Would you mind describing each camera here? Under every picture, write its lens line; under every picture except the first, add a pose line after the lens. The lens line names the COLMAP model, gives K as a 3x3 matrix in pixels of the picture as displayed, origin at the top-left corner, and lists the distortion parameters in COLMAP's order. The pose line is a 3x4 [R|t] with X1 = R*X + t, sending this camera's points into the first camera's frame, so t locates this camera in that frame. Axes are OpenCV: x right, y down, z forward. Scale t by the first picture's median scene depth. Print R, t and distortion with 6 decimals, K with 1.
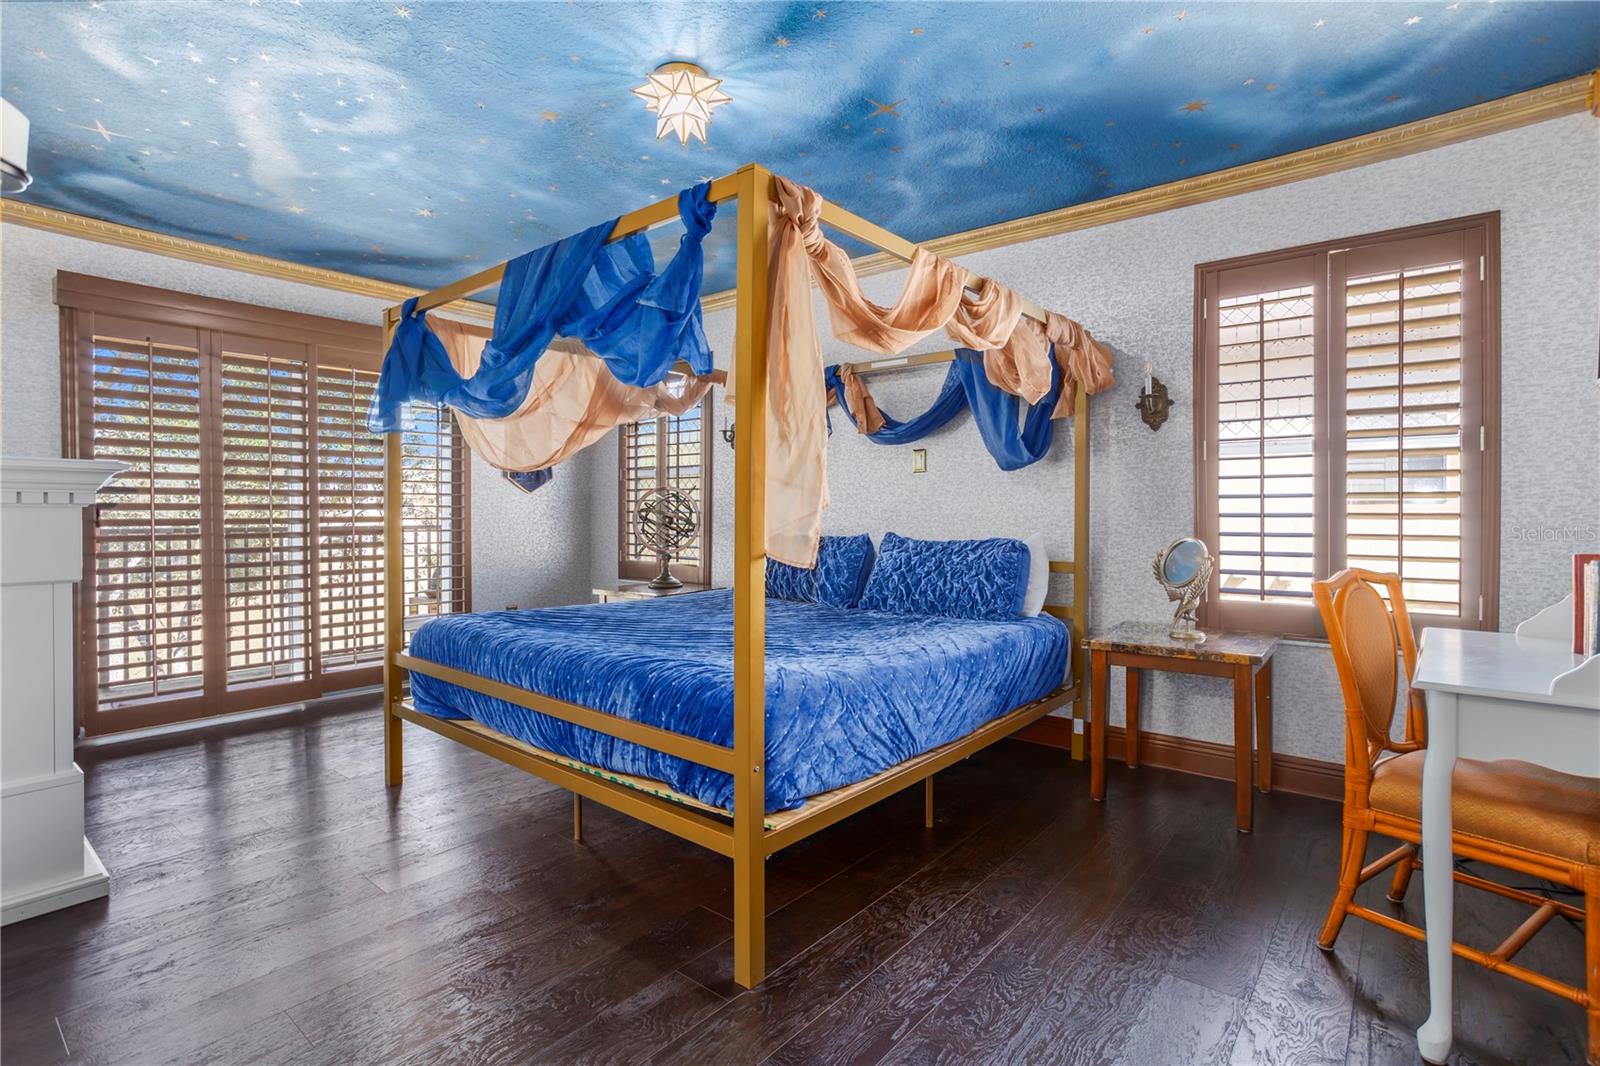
lens RADIAL K [[771.0, 0, 798.8], [0, 771.0, 524.3], [0, 0, 1]] dist [-0.006331, 0.001988]
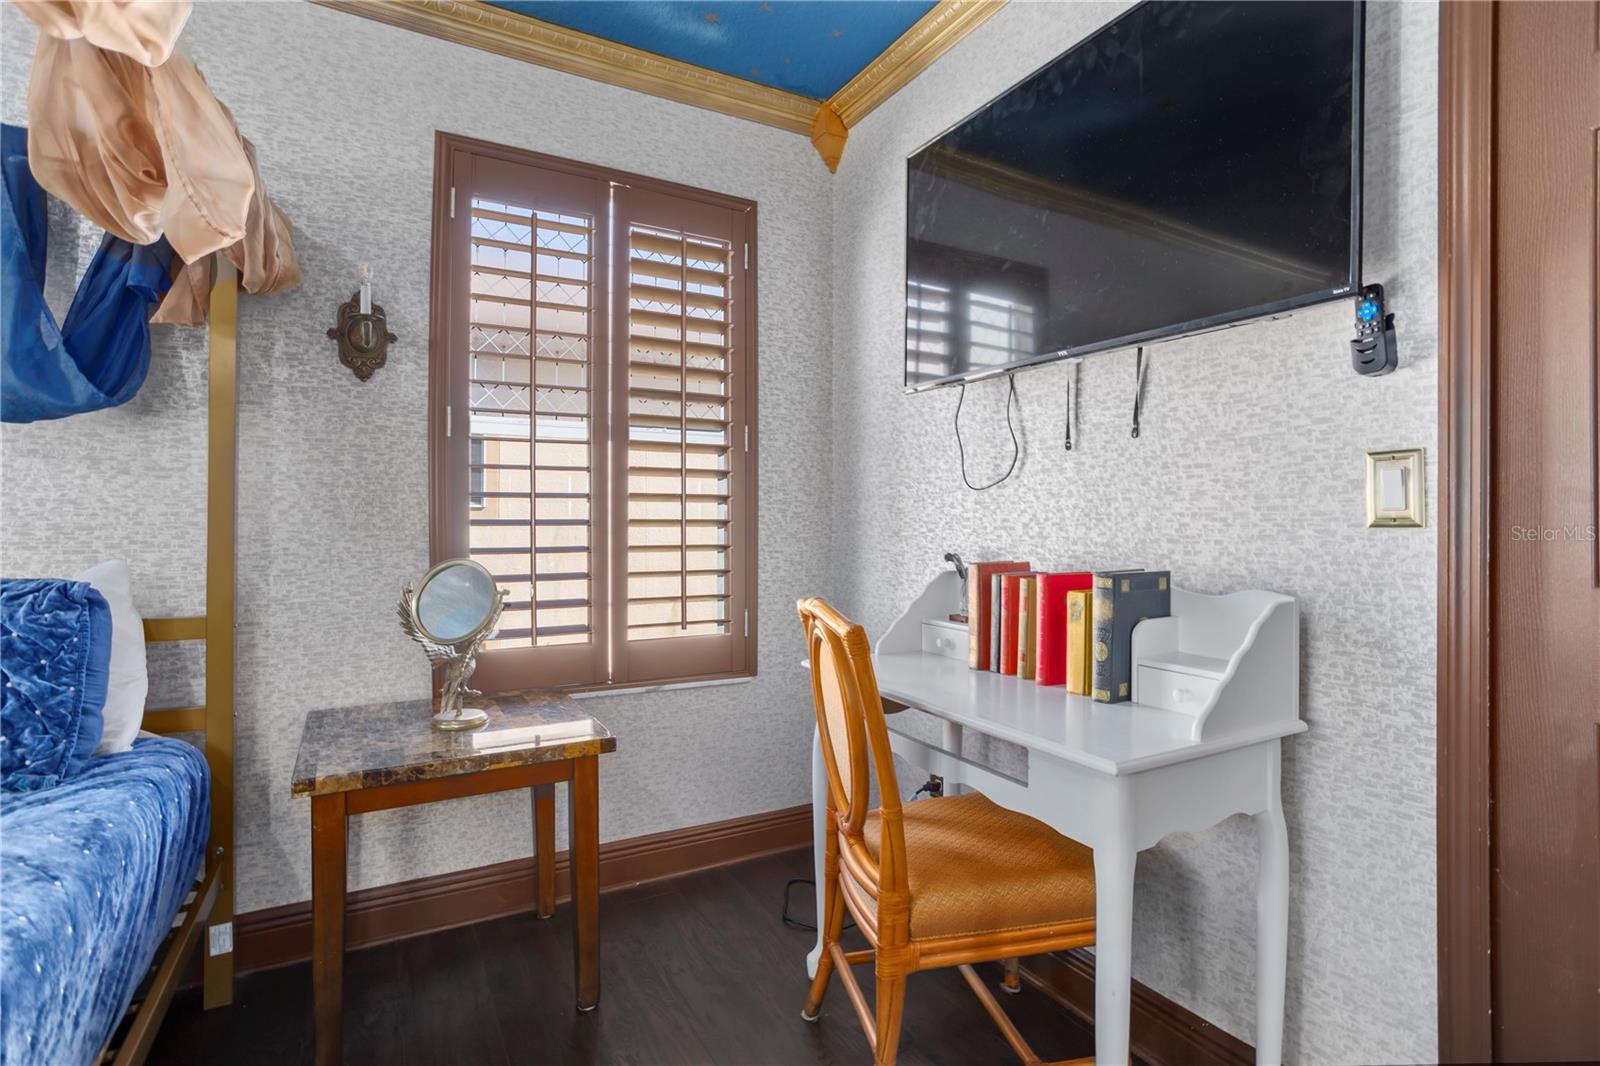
lens RADIAL K [[771.0, 0, 792.2], [0, 771.0, 516.9], [0, 0, 1]] dist [-0.006331, 0.001988]
pose [[0.360608, 0.002933, 0.932713, 0.027419], [0.014411, 0.999858, -0.008716, -0.006188], [-0.932606, 0.016584, 0.360515, 0.476845]]
